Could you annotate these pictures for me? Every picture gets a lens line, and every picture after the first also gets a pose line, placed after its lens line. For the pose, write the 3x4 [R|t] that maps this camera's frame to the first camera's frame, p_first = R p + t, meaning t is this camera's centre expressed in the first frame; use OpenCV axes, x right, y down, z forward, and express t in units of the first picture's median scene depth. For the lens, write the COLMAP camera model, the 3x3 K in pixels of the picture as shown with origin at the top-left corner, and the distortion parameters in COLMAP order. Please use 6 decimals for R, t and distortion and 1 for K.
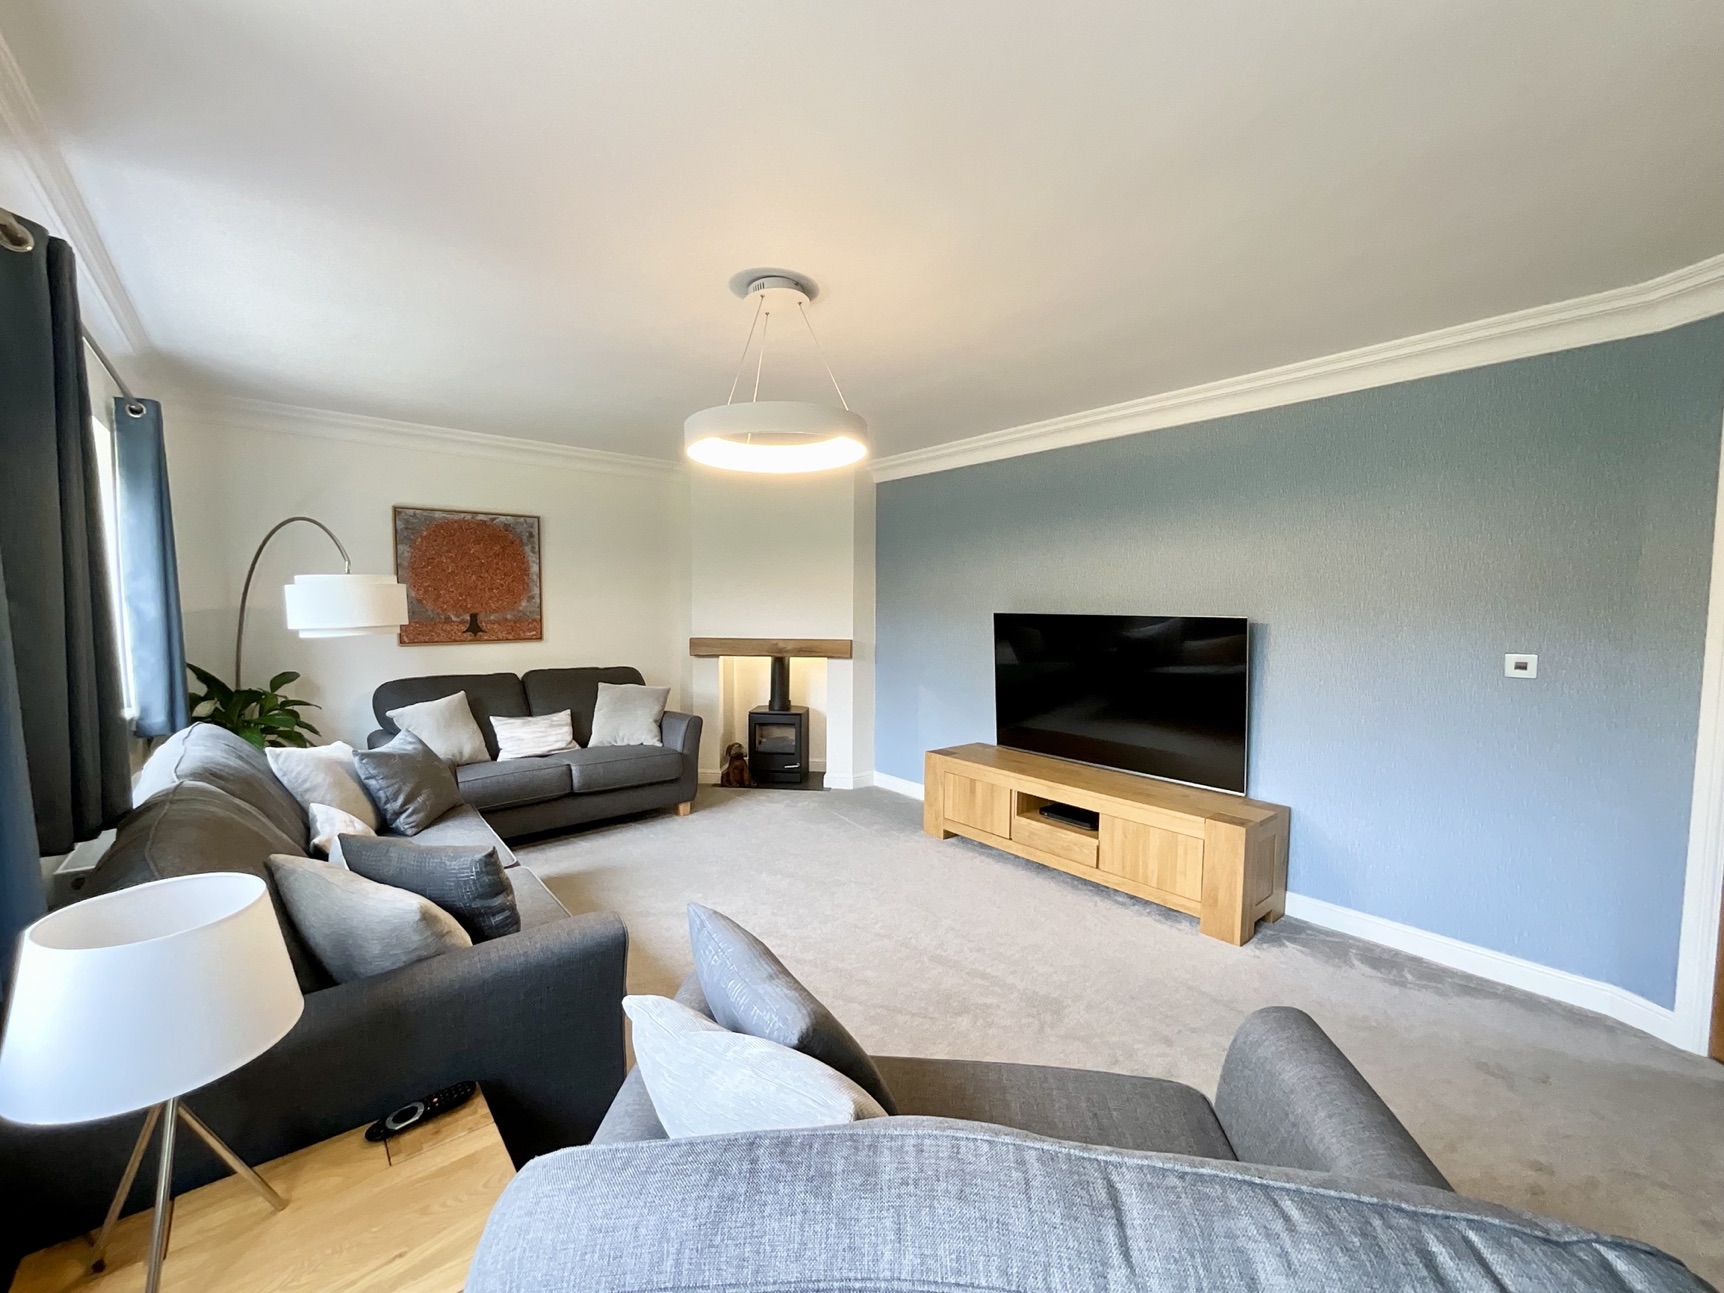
lens RADIAL K [[700.8, 0, 863.2], [0, 700.8, 645.3], [0, 0, 1]] dist [-0.004157, 0.001439]
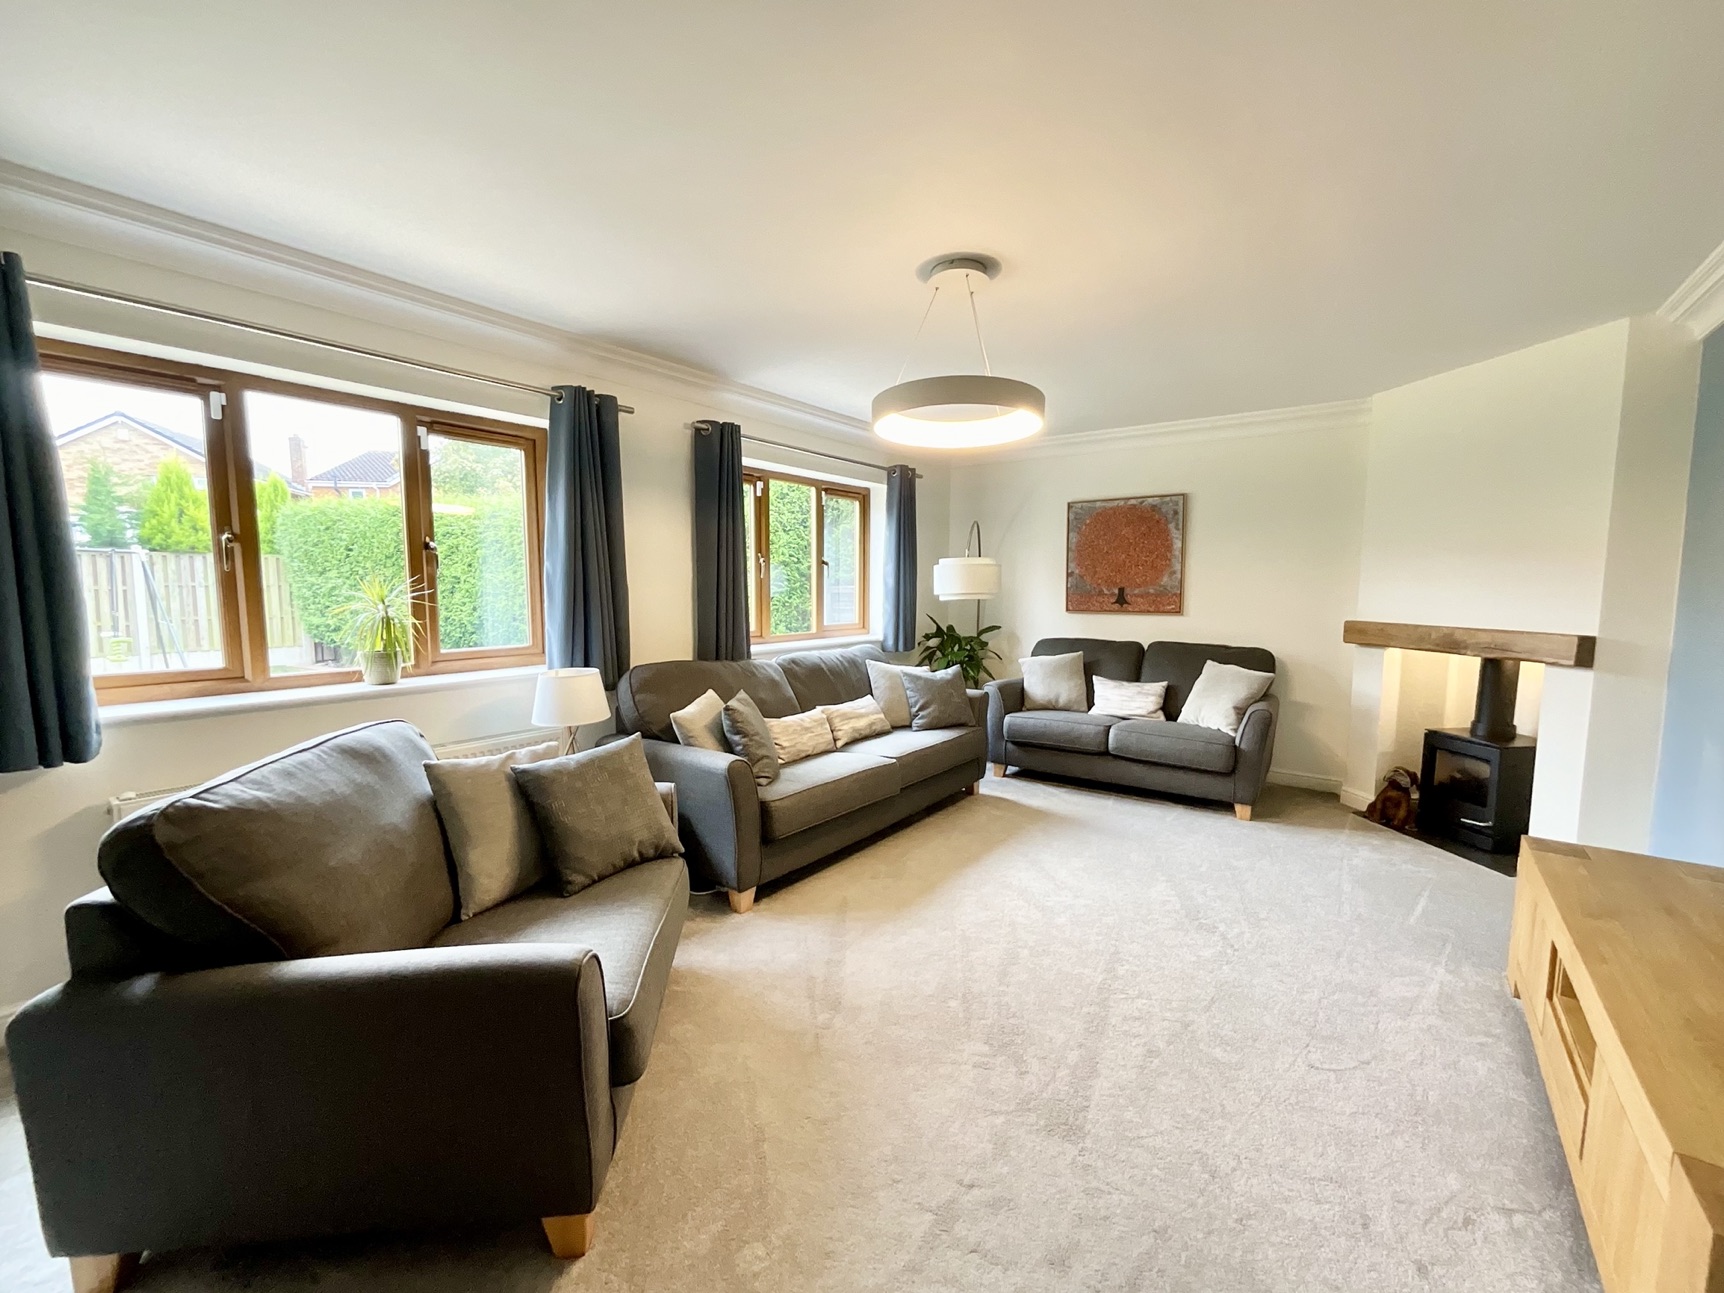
lens RADIAL K [[700.8, 0, 863.8], [0, 700.8, 651.9], [0, 0, 1]] dist [-0.004157, 0.001439]
pose [[0.221540, 0.092053, -0.970797, 0.467606], [-0.060067, 0.994932, 0.080634, -0.007704], [0.973300, 0.040450, 0.225946, 0.329806]]
